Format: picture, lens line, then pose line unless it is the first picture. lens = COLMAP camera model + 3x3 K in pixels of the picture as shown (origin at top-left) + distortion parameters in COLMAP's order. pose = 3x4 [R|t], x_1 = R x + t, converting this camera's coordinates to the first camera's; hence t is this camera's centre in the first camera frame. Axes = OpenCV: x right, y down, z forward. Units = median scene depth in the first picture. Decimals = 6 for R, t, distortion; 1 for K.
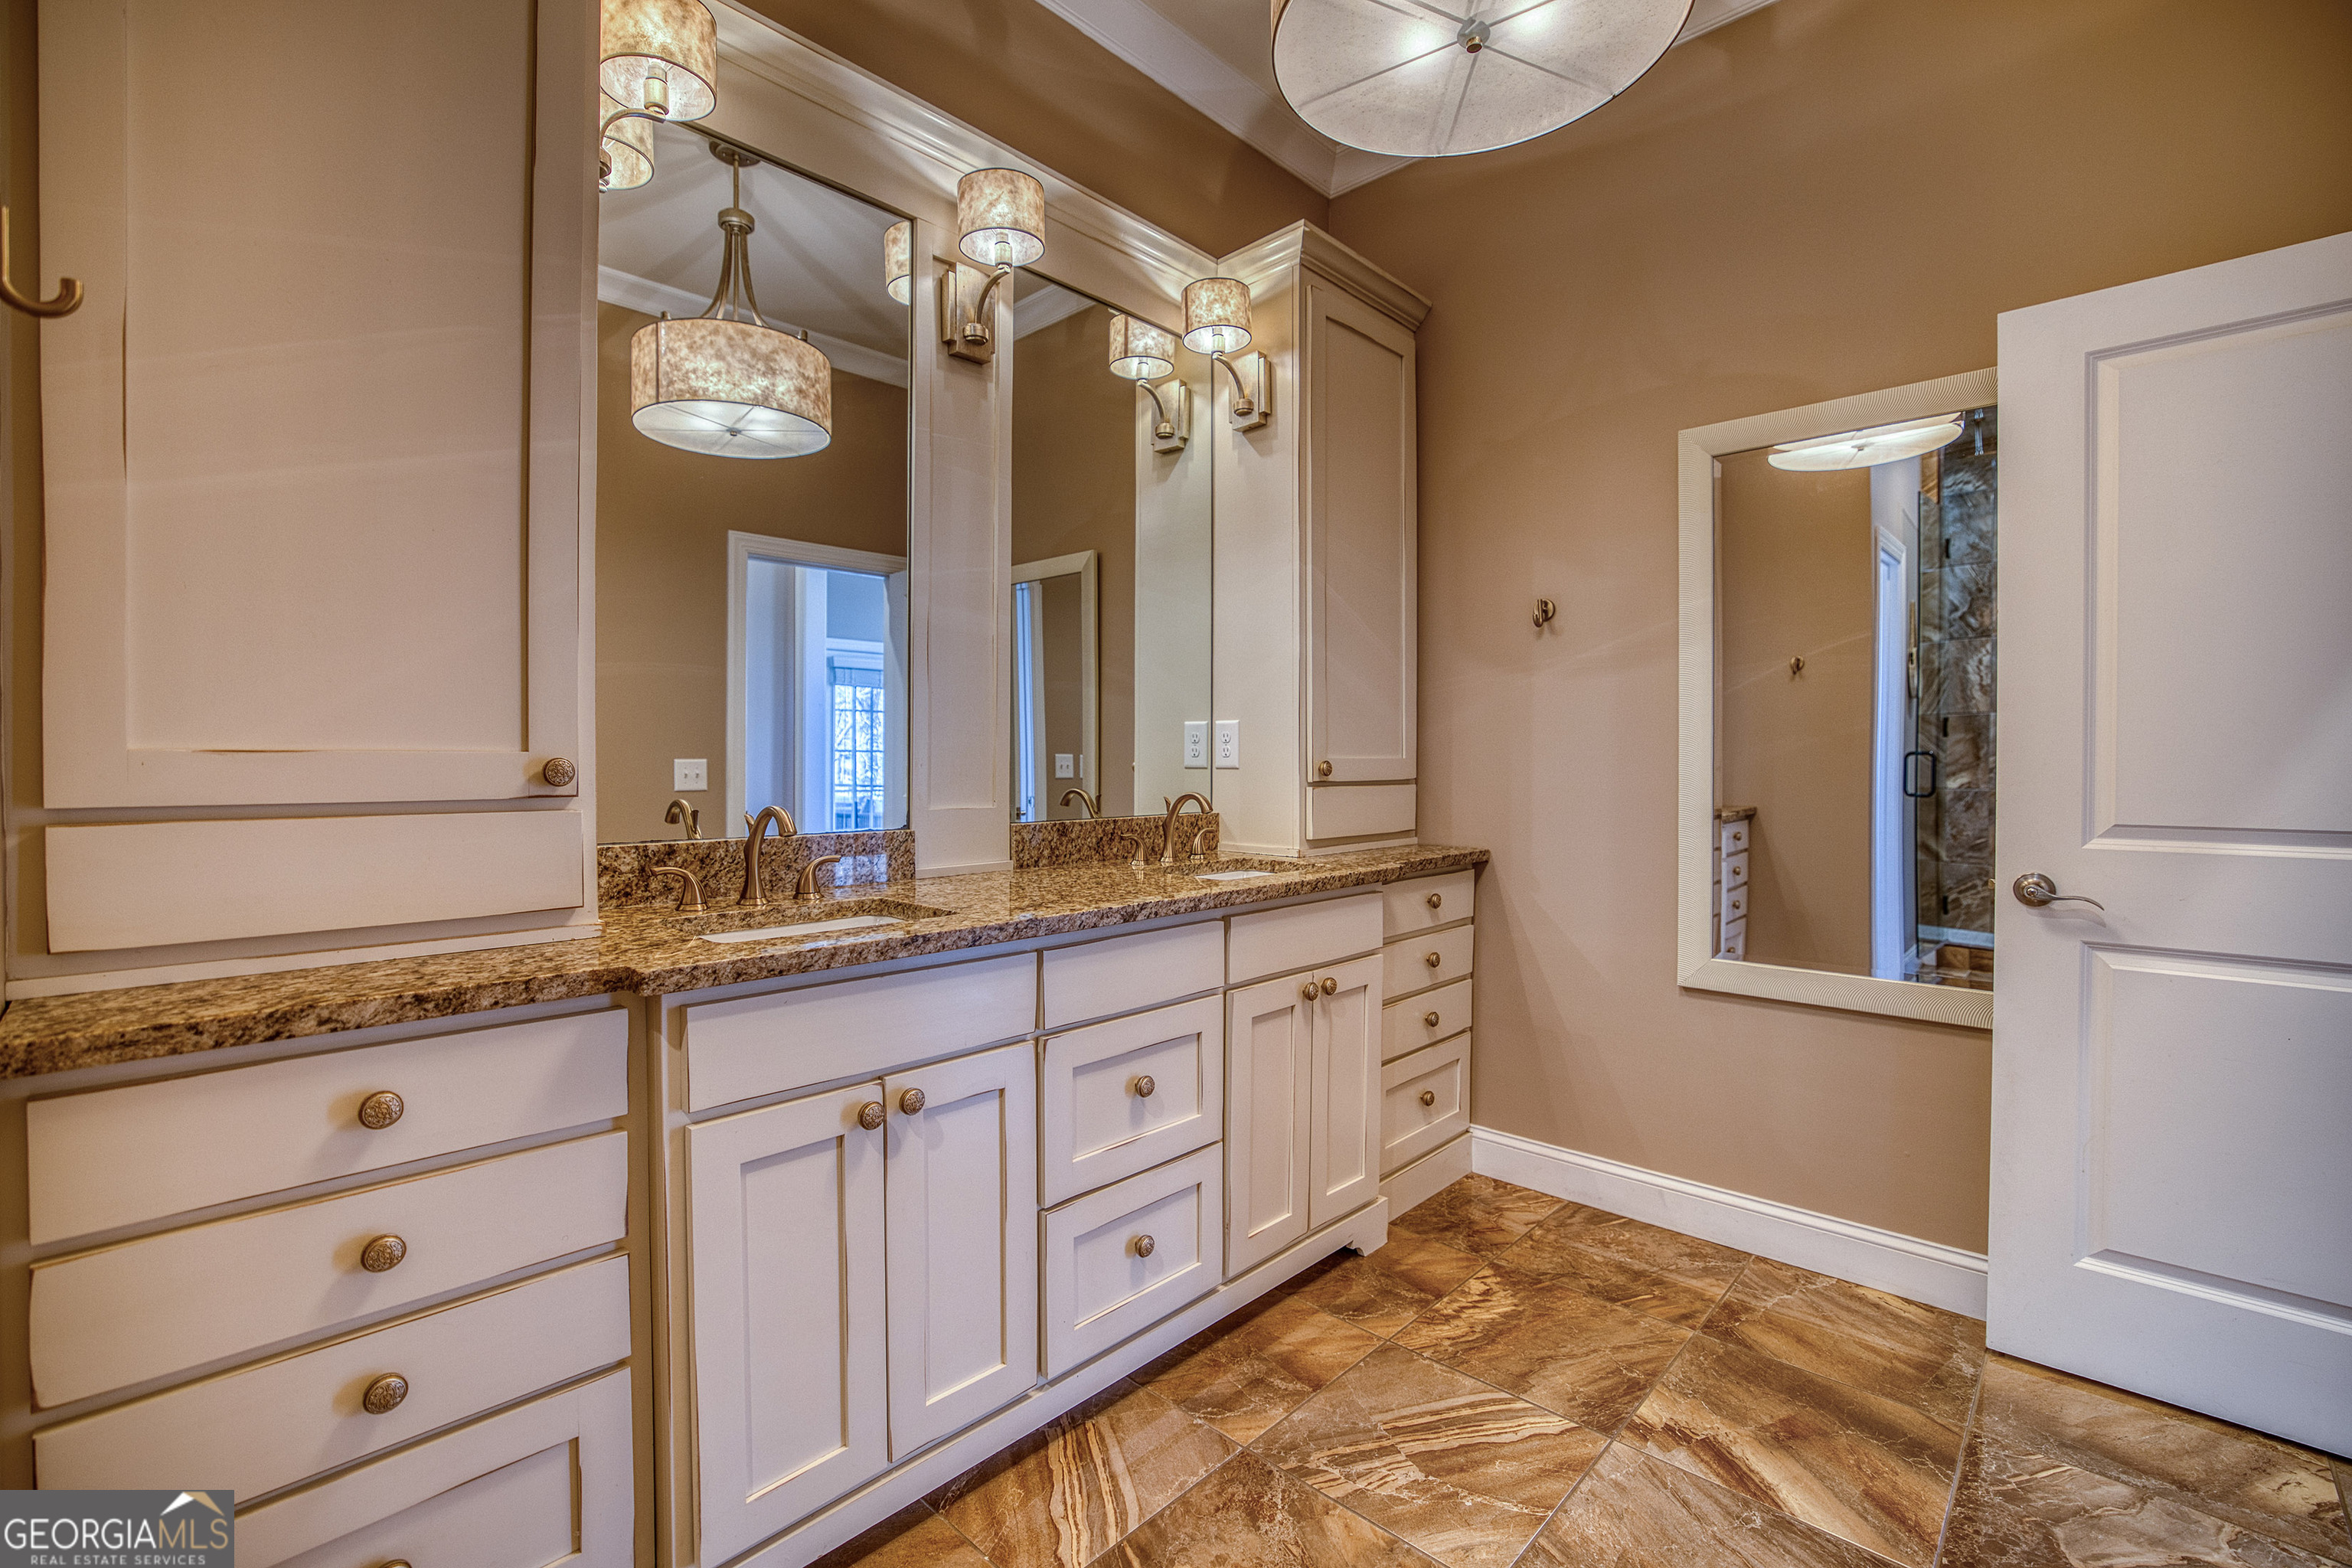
lens RADIAL K [[1003.9, 0, 1179.2], [0, 1003.9, 769.8], [0, 0, 1]] dist [-0.029667, 0.006826]
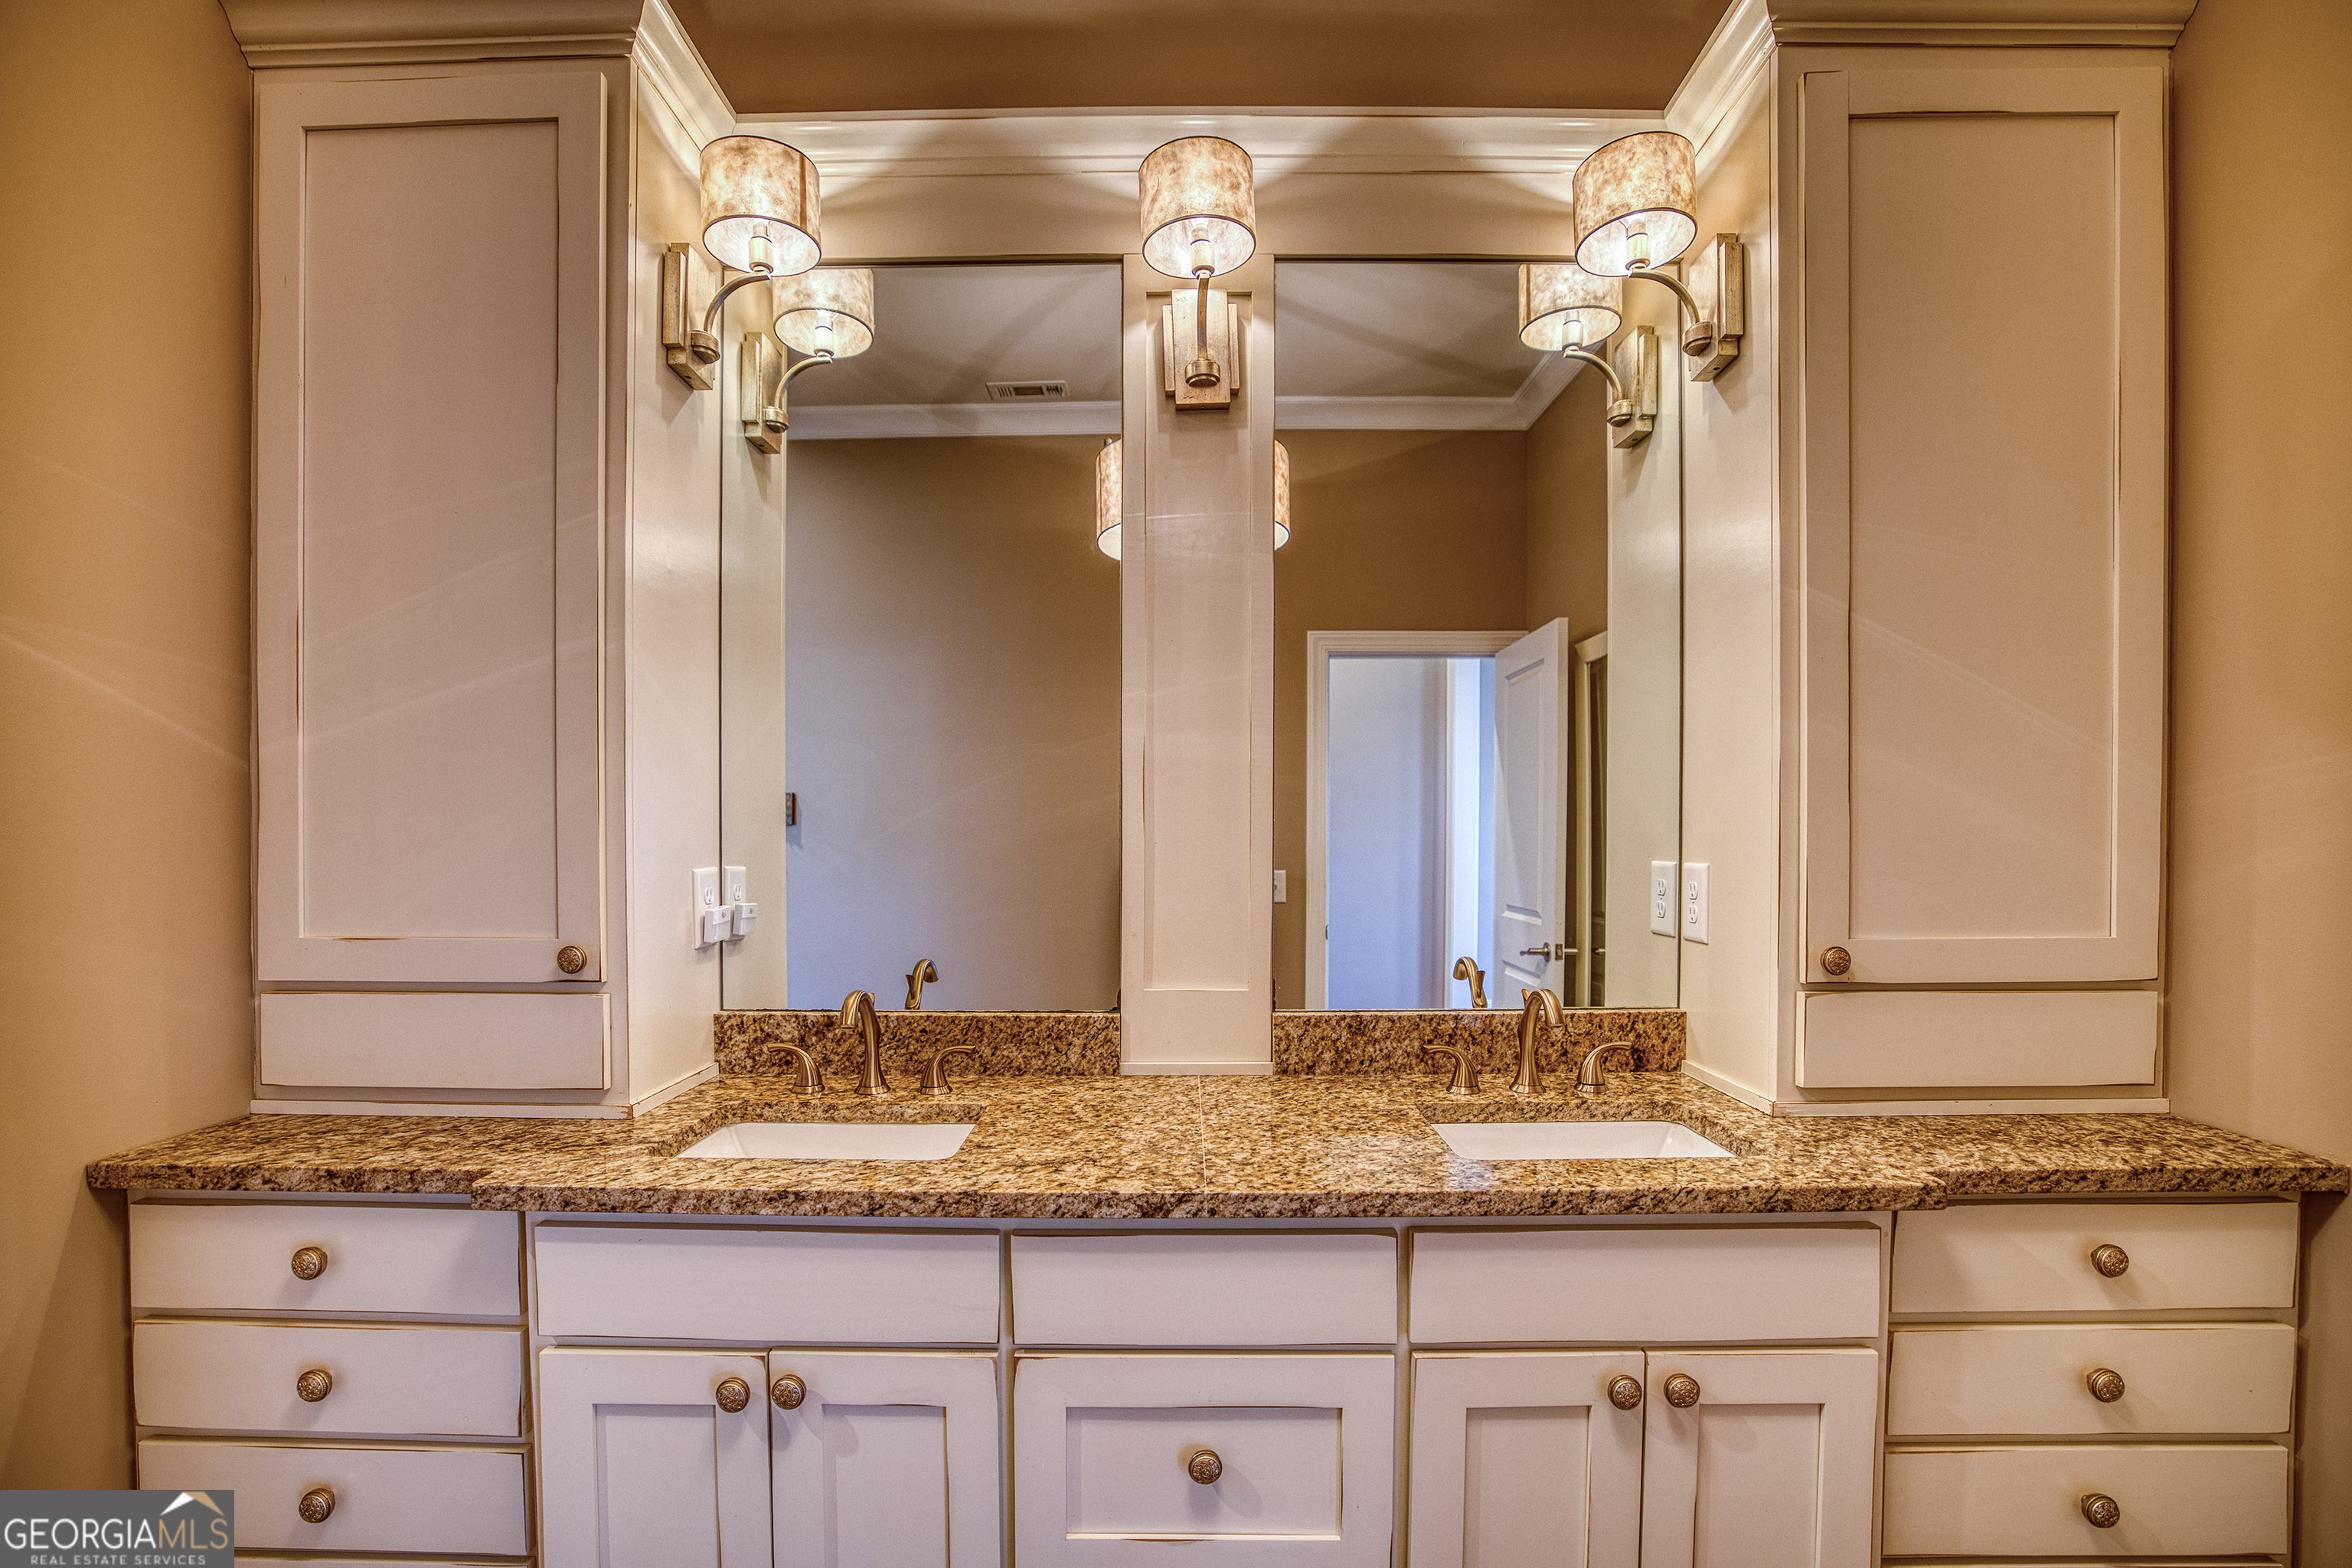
lens RADIAL K [[1032.8, 0, 1171.9], [0, 1032.8, 861.9], [0, 0, 1]] dist [-0.050171, 0.017268]
pose [[0.687457, 0.011976, -0.726126, 0.440217], [-0.005132, 0.999919, 0.011634, -0.087625], [0.726207, -0.004271, 0.687463, 0.550243]]
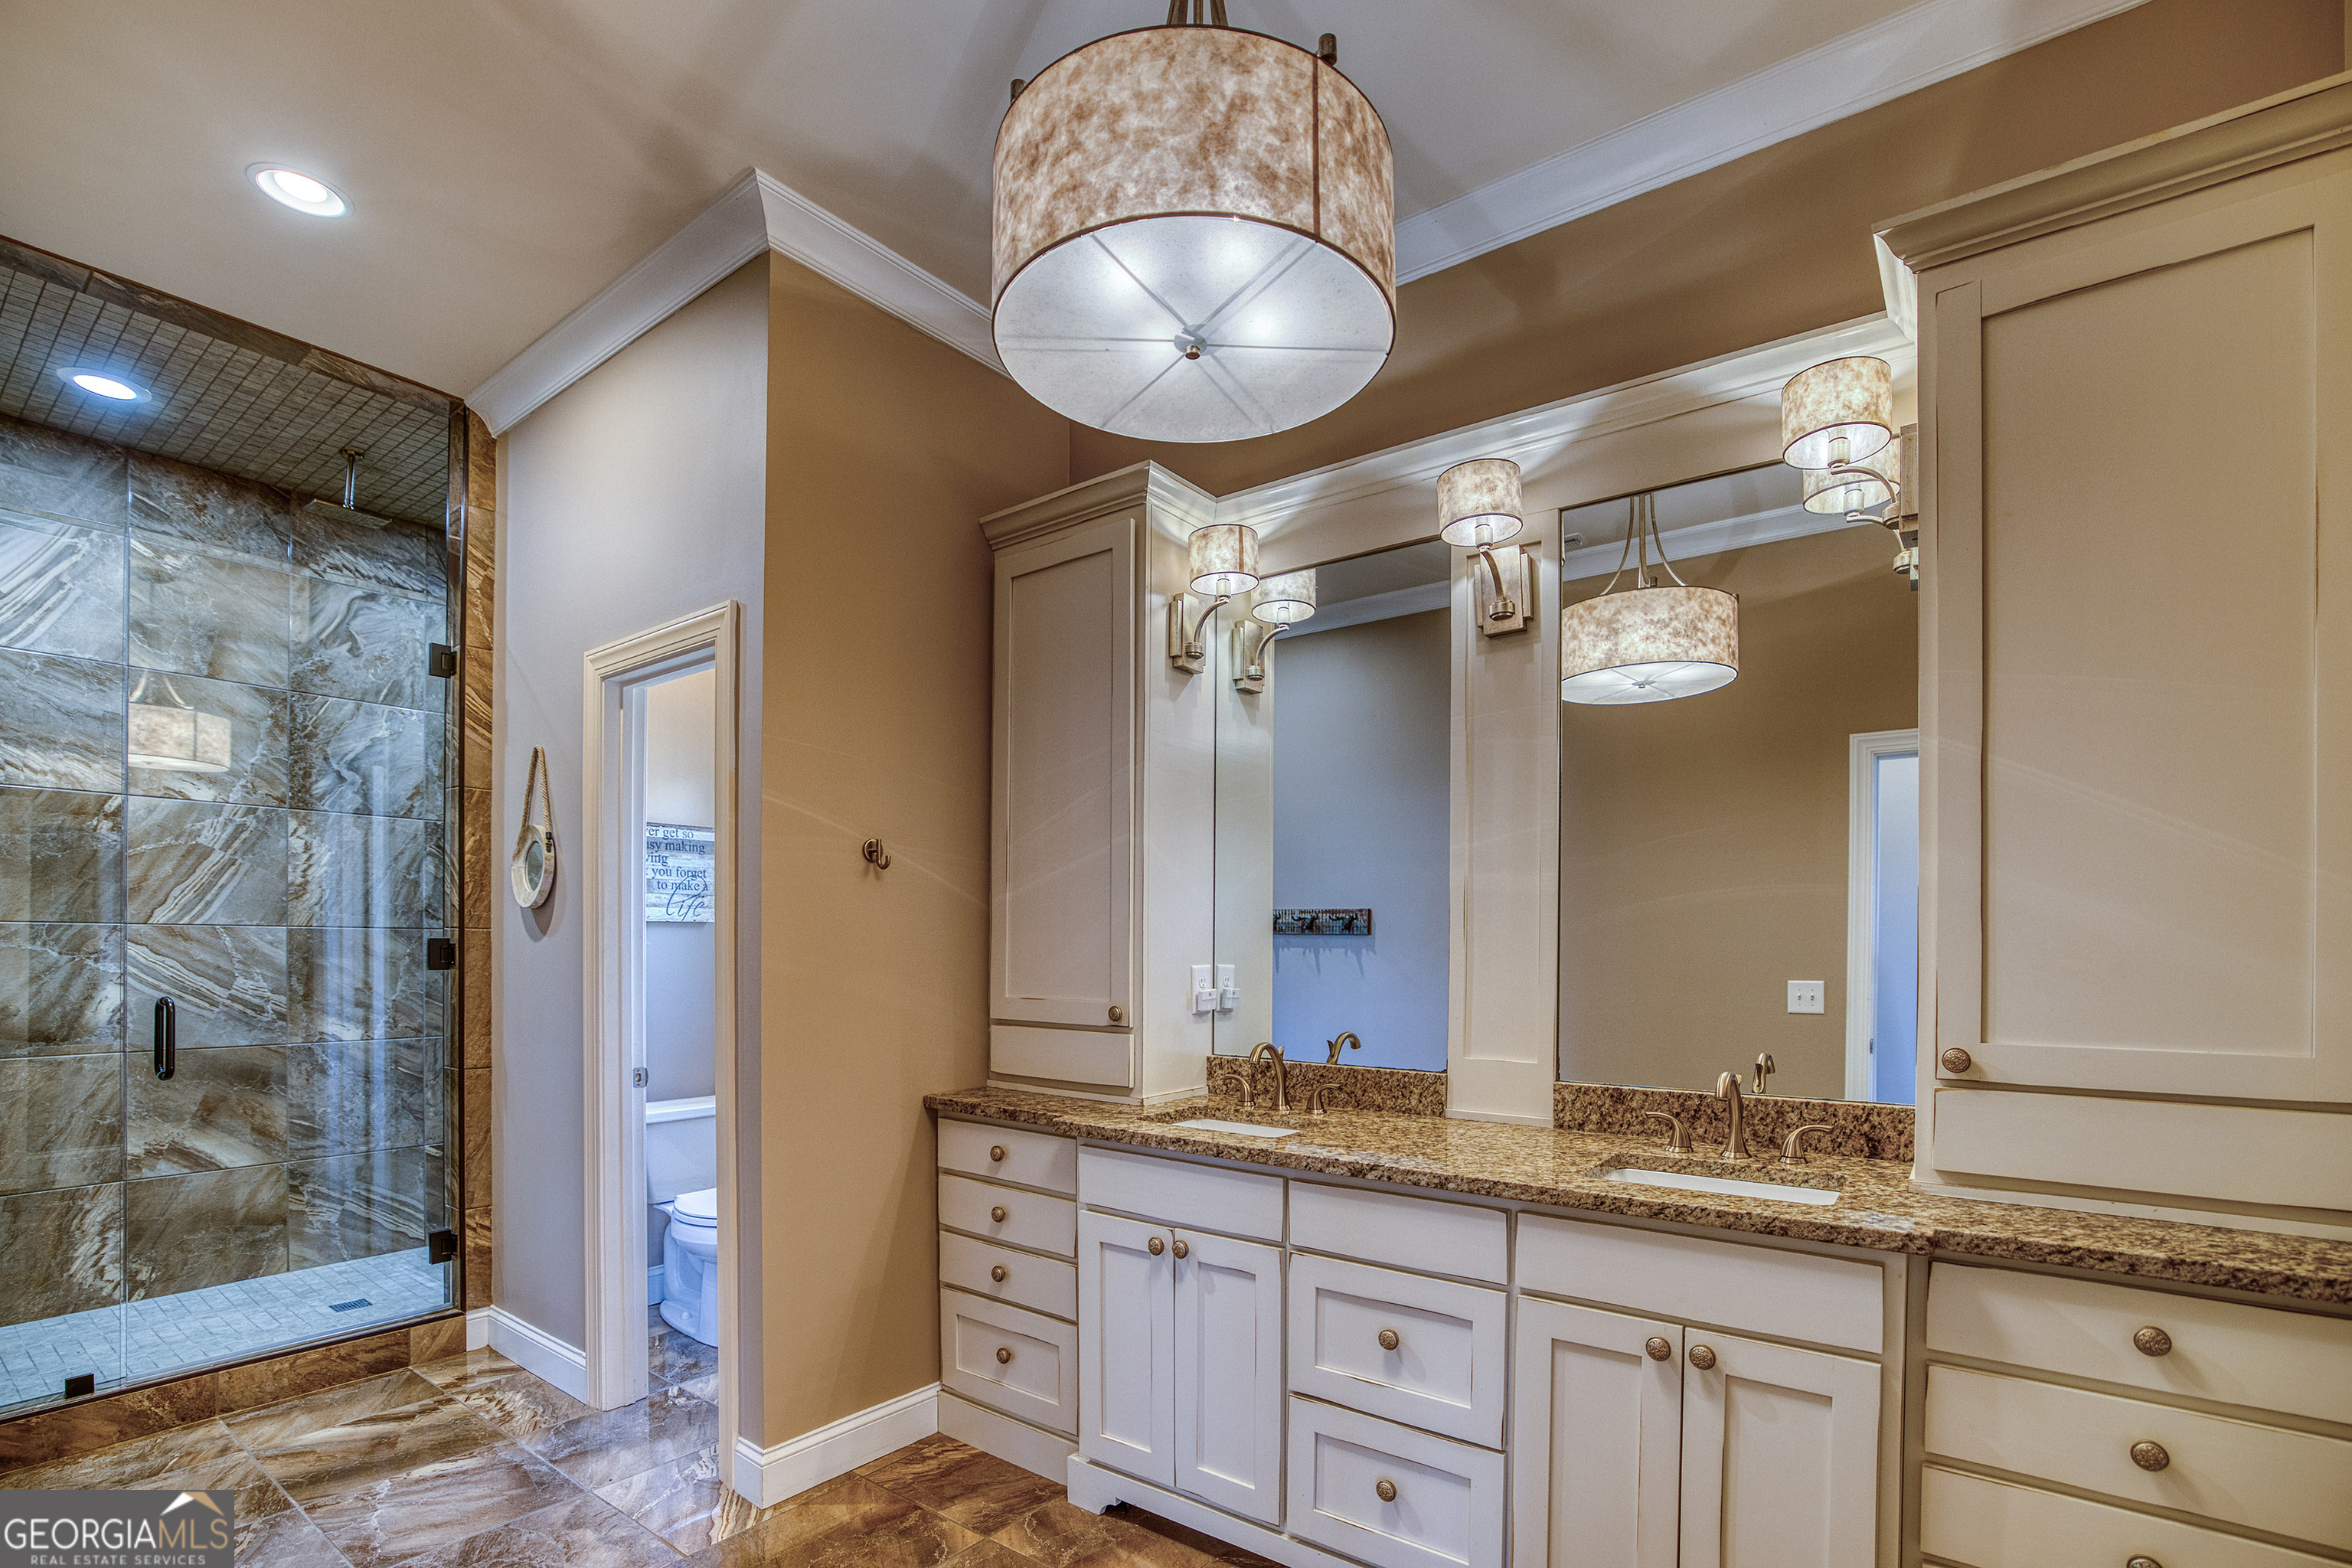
lens RADIAL K [[1066.0, 0, 1212.7], [0, 1066.0, 964.7], [0, 0, 1]] dist [-0.031491, 0.005785]
pose [[0.147511, 0.018650, -0.988885, 1.068154], [-0.013467, 0.999767, 0.016846, -0.097052], [0.988969, 0.010833, 0.147728, 0.670693]]
